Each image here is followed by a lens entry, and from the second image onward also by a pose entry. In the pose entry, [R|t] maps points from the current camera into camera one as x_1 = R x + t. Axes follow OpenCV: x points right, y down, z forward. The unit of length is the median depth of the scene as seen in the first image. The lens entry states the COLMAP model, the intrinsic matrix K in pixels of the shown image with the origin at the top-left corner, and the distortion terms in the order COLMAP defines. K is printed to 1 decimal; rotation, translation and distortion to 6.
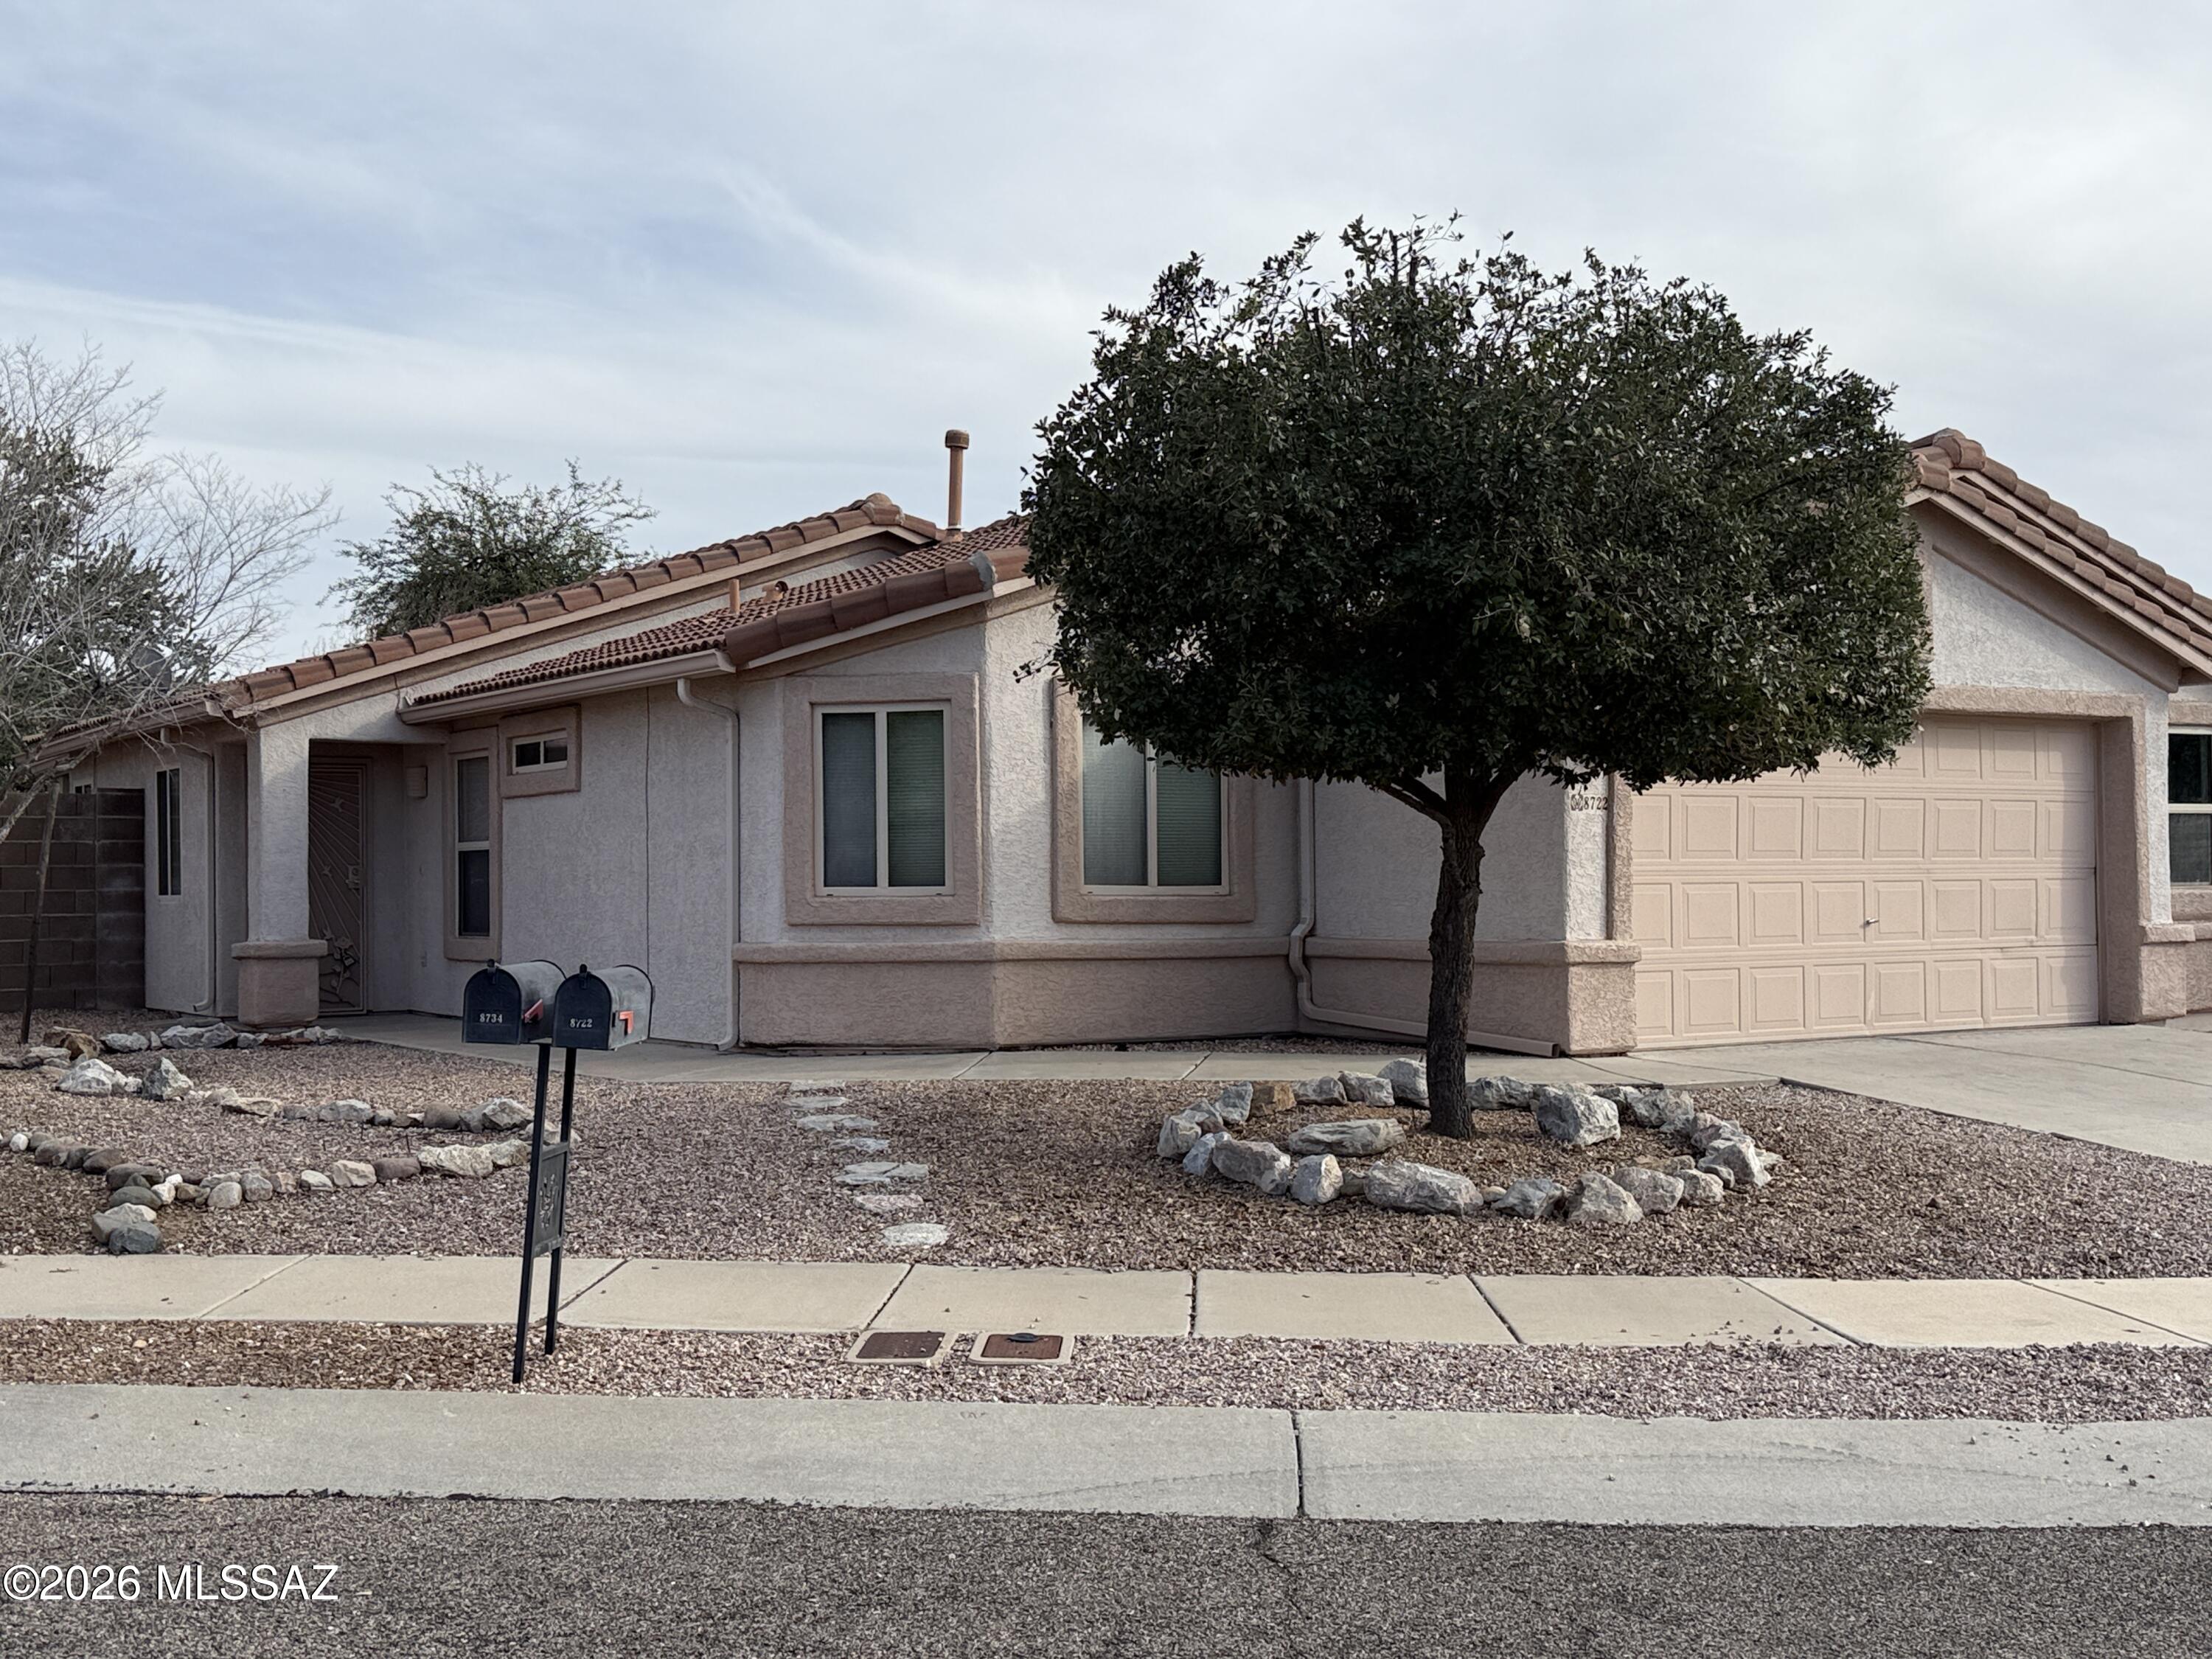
lens RADIAL K [[2381.6, 0, 1111.8], [0, 2381.6, 848.0], [0, 0, 1]] dist [0.087234, 0.000000]
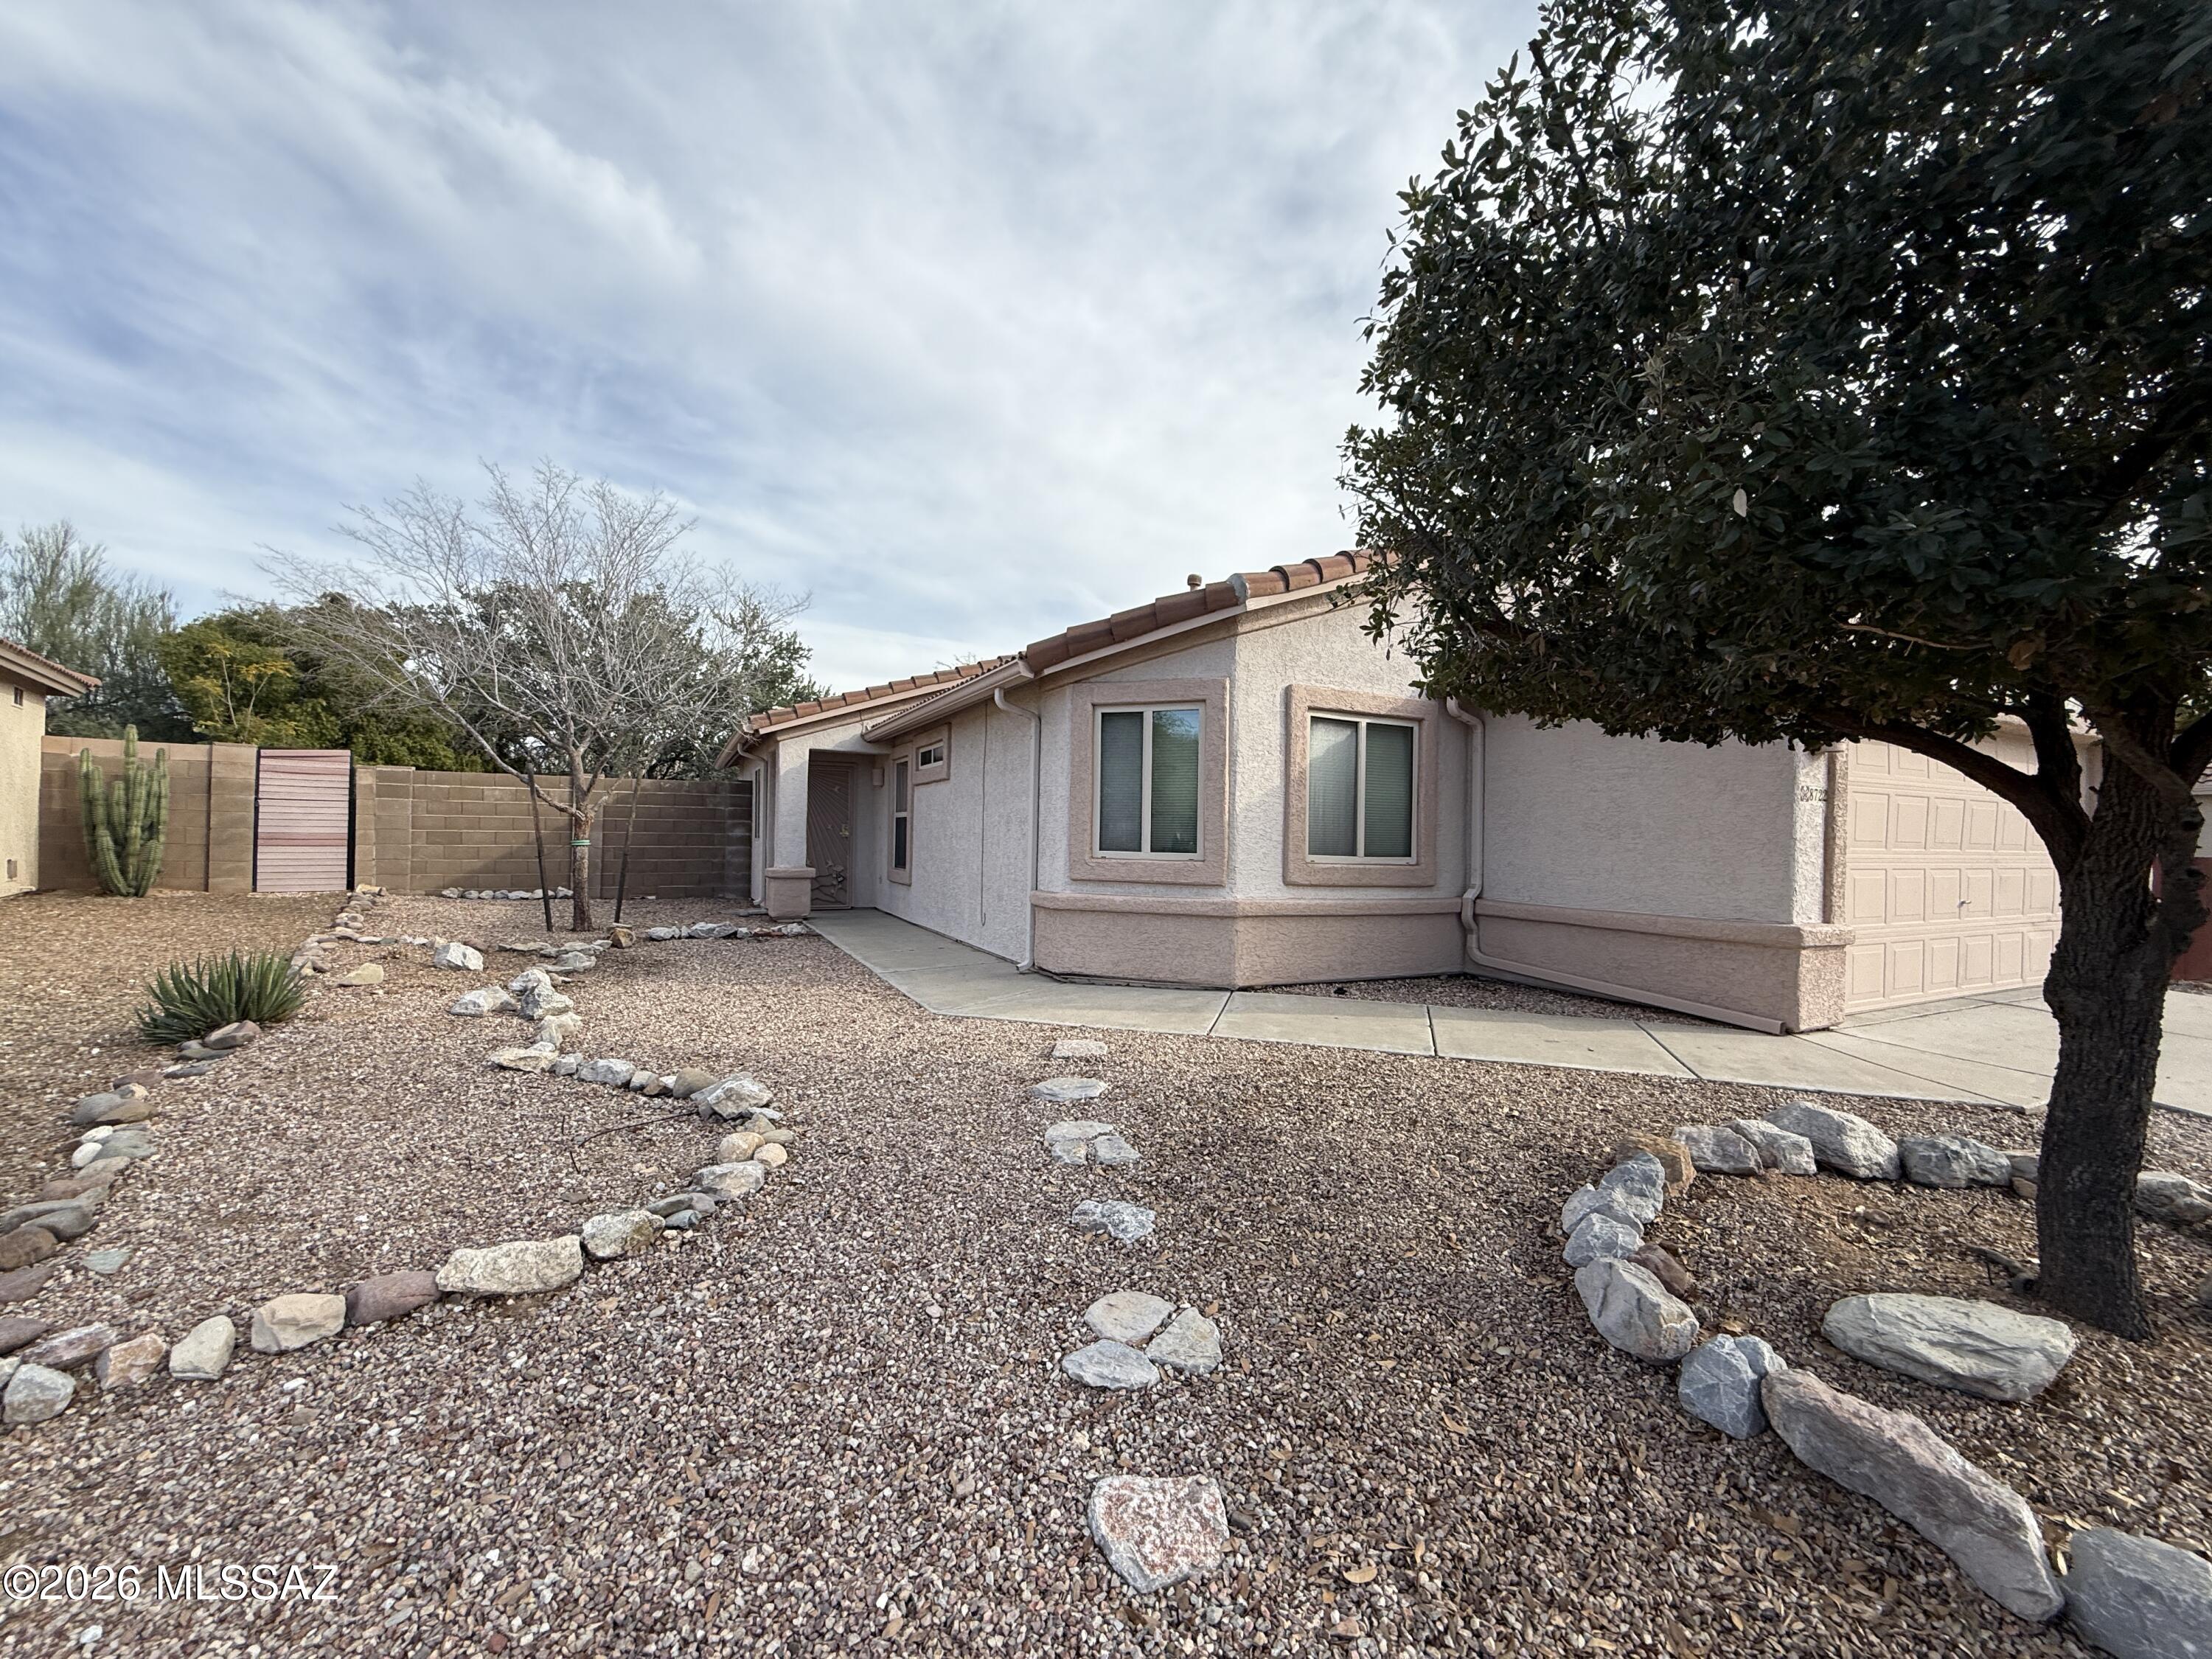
lens RADIAL K [[885.2, 0, 1105.6], [0, 885.2, 835.9], [0, 0, 1]] dist [0.001123, 0.000369]
pose [[0.990657, 0.026757, -0.133724, -0.055676], [-0.024960, 0.999575, 0.015092, 0.001442], [0.134071, -0.011614, 0.990904, 0.542160]]
